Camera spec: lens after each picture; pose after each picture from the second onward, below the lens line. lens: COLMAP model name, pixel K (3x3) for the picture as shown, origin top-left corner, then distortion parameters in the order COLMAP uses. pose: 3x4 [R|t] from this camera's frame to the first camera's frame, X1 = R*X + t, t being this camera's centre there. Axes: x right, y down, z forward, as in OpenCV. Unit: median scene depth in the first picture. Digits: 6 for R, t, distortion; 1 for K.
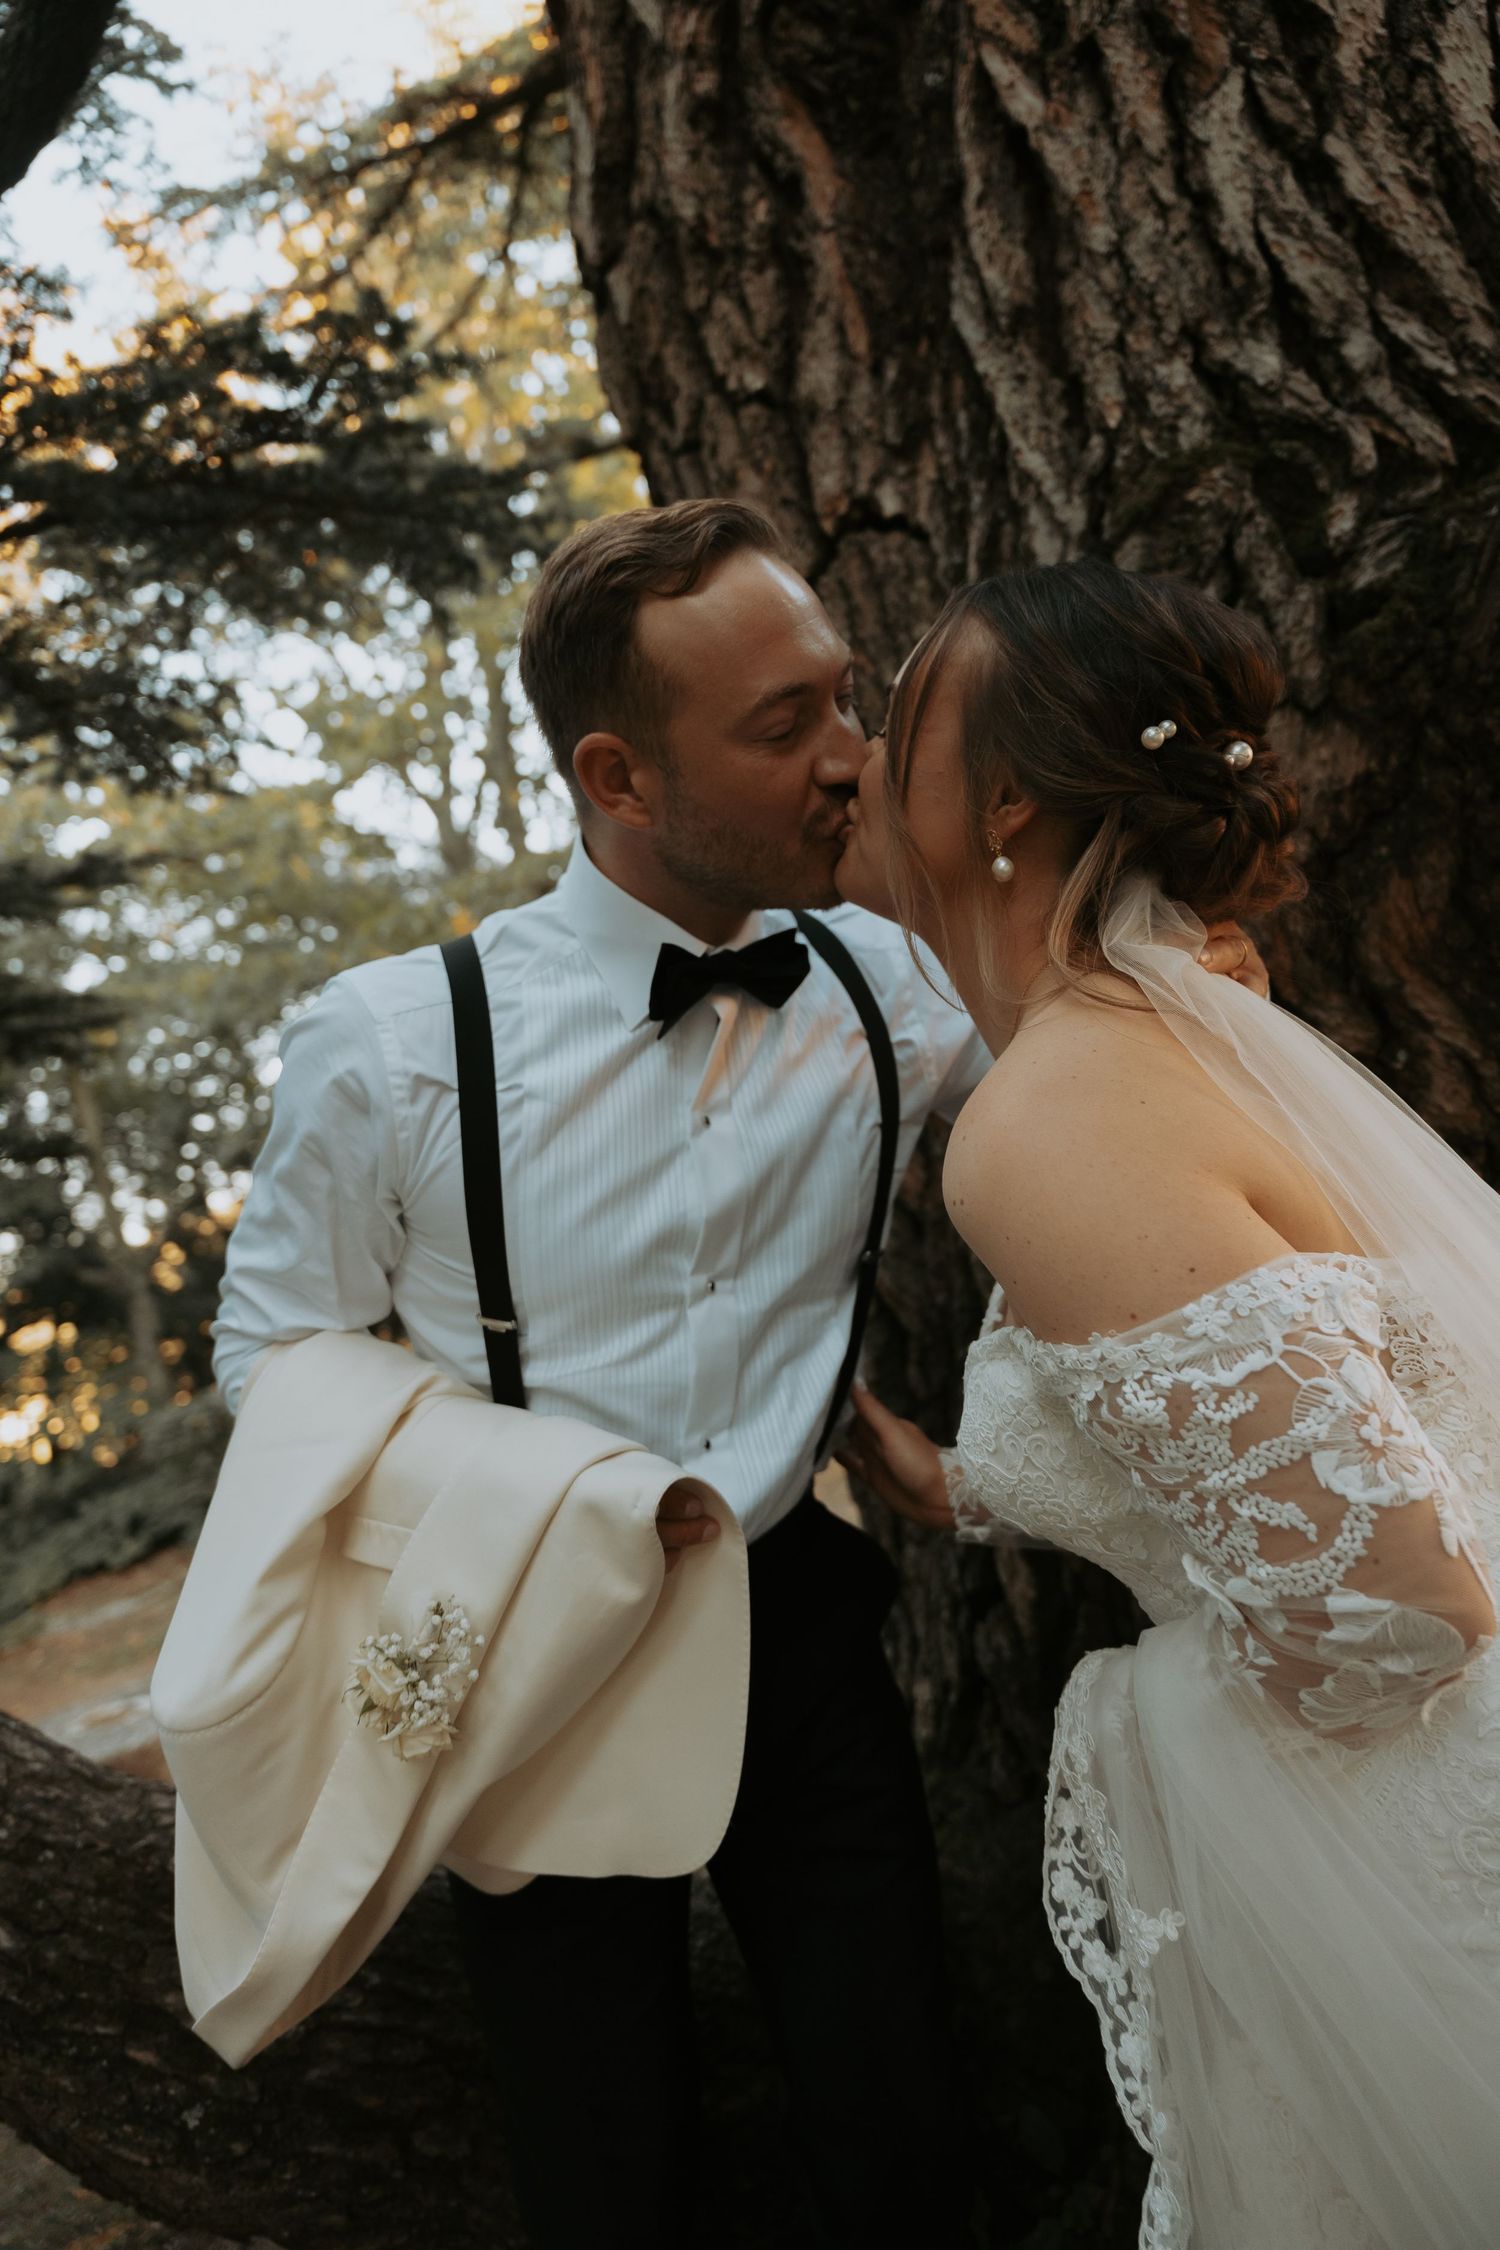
lens RADIAL K [[1506.7, 0, 750.0], [0, 1506.7, 1125.0], [0, 0, 1]] dist [-0.008986, -0.003518]
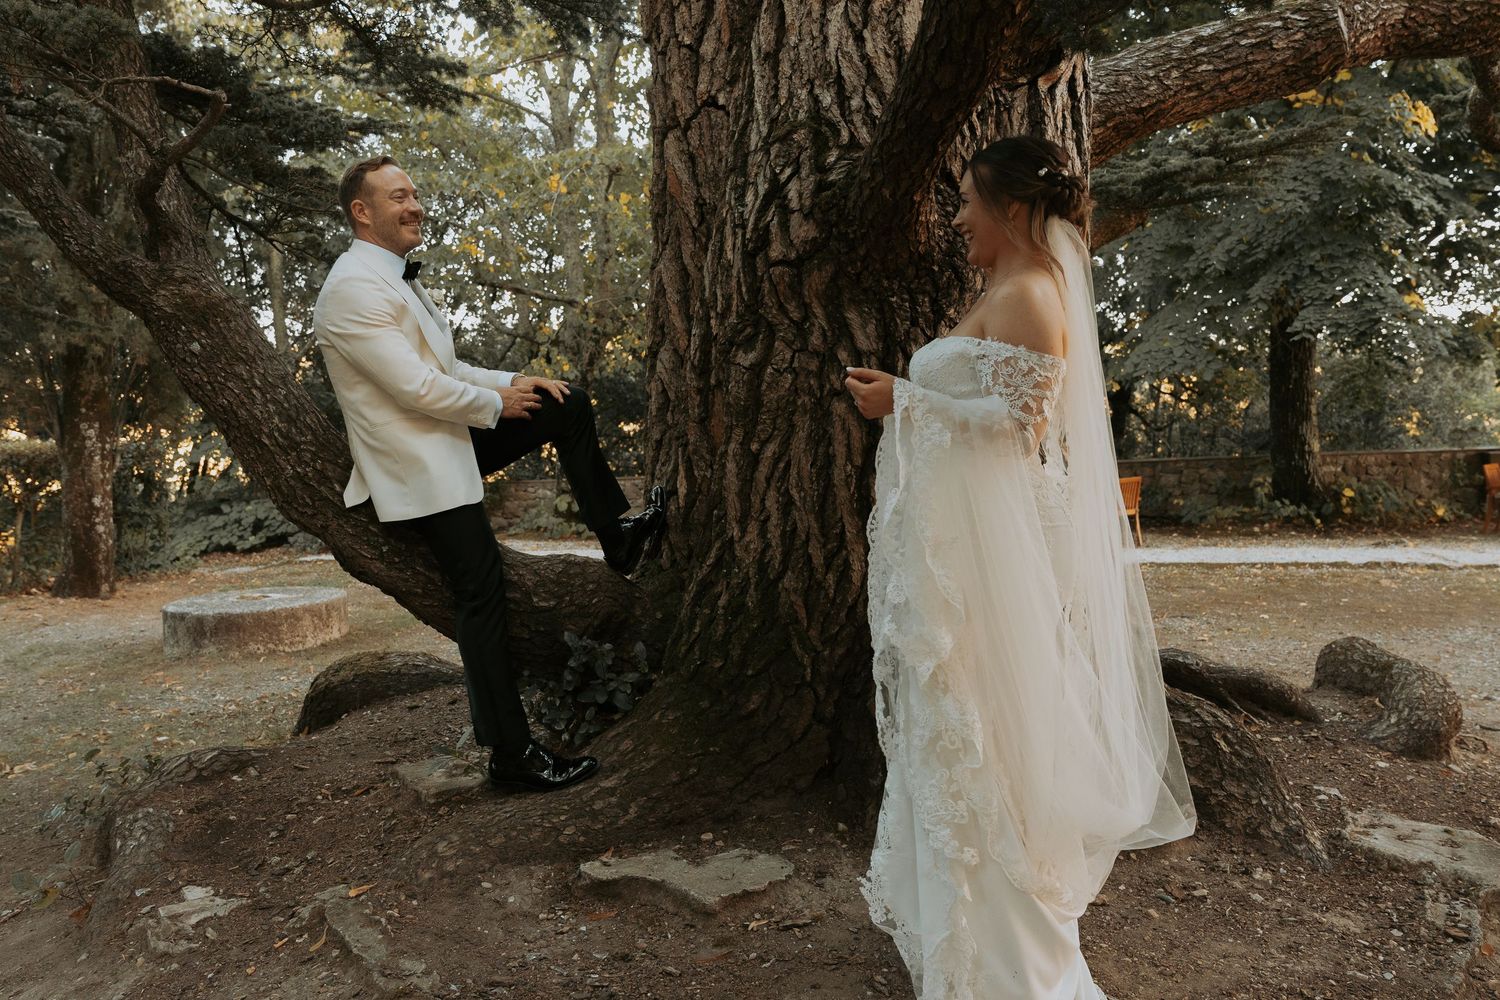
lens RADIAL K [[1150.8, 0, 750.0], [0, 1150.8, 500.0], [0, 0, 1]] dist [0.007274, 0.000811]
pose [[0.972940, 0.228958, 0.031073, 0.290964], [-0.230941, 0.967884, 0.099329, 0.096670], [-0.007333, -0.103817, 0.994569, -1.419599]]
